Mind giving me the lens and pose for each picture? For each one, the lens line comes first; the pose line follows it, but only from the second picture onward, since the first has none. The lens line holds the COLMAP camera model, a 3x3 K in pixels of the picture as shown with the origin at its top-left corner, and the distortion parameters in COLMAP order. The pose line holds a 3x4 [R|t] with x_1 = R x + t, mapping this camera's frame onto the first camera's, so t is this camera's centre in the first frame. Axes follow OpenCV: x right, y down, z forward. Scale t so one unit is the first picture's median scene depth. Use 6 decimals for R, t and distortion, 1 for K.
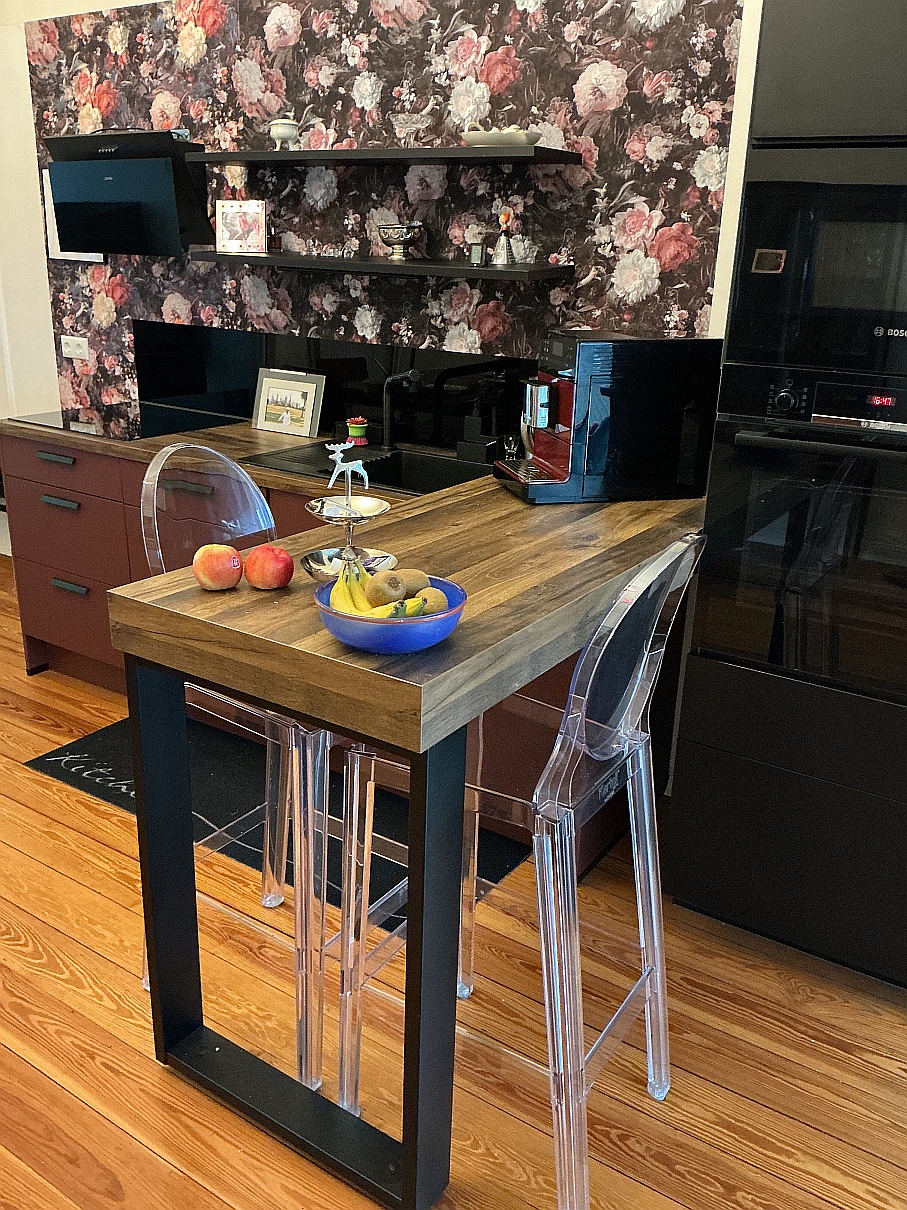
lens RADIAL K [[999.2, 0, 453.5], [0, 999.2, 605.0], [0, 0, 1]] dist [0.007989, -0.048948]
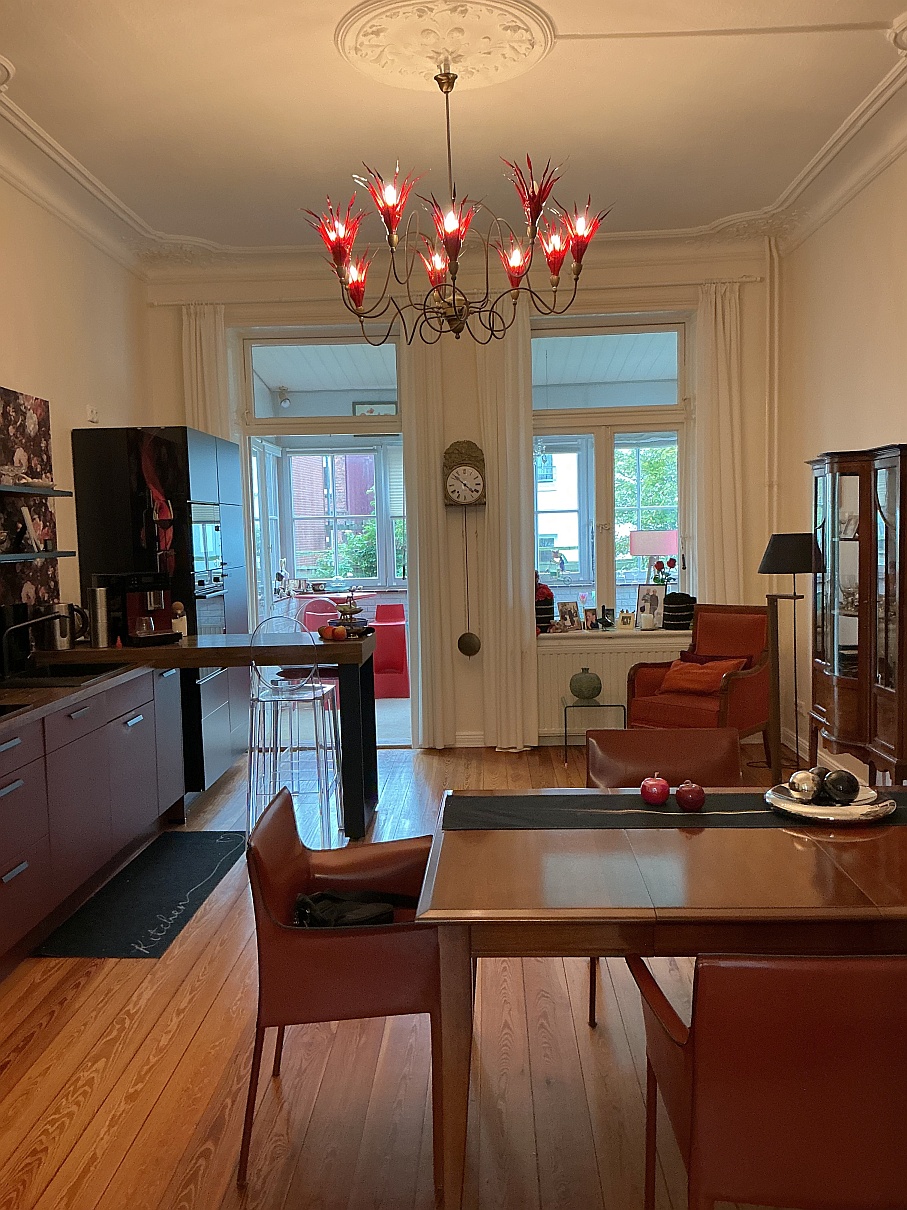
lens RADIAL K [[995.5, 0, 453.5], [0, 995.5, 605.0], [0, 0, 1]] dist [0.124821, -0.288962]
pose [[-0.532442, -0.081481, 0.842535, -1.534161], [0.295948, 0.914619, 0.275477, -0.436916], [-0.793045, 0.396023, -0.462868, 1.064994]]
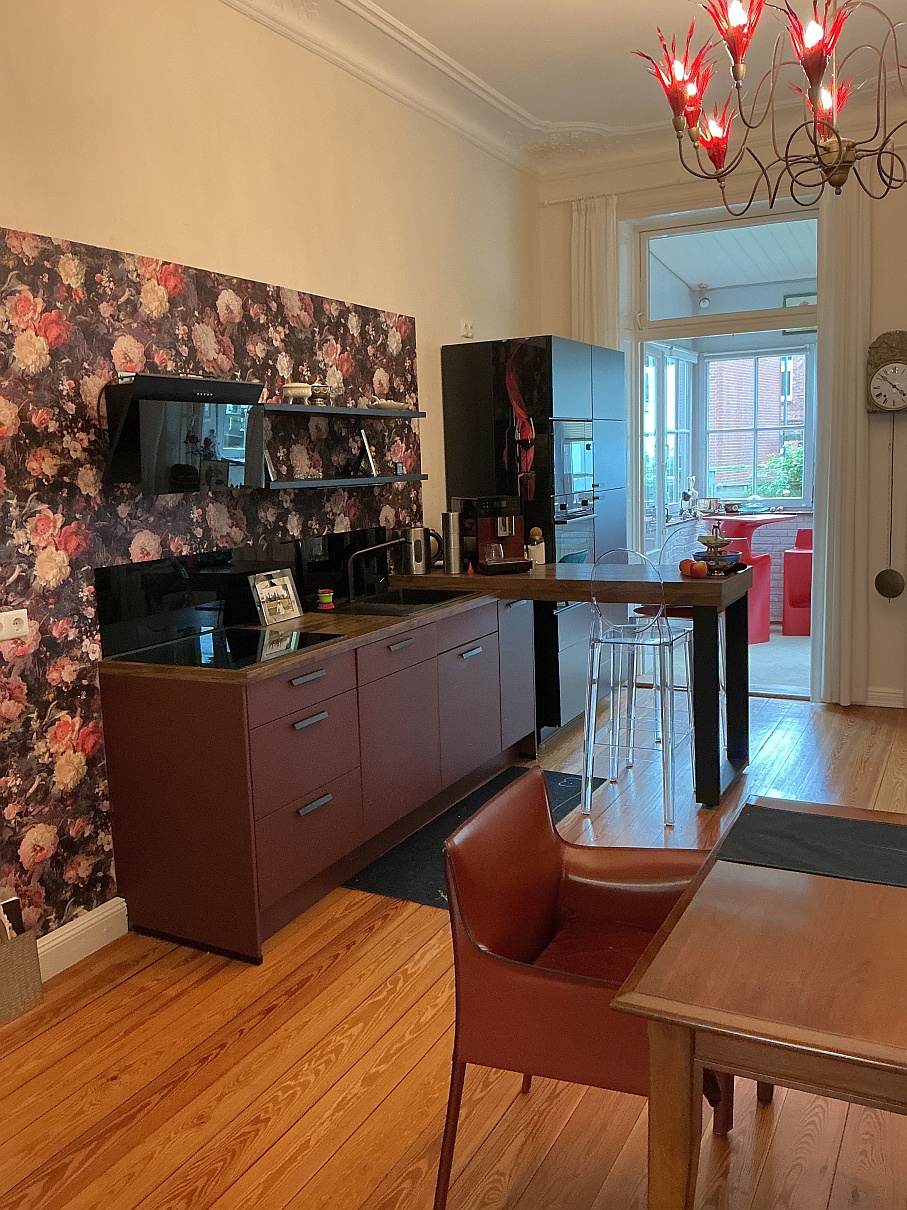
lens RADIAL K [[995.5, 0, 453.5], [0, 995.5, 605.0], [0, 0, 1]] dist [0.124821, -0.288962]
pose [[-0.112694, -0.173051, 0.978444, -1.415354], [0.368270, 0.907311, 0.202887, -0.370565], [-0.922863, 0.383196, -0.038519, 0.876631]]
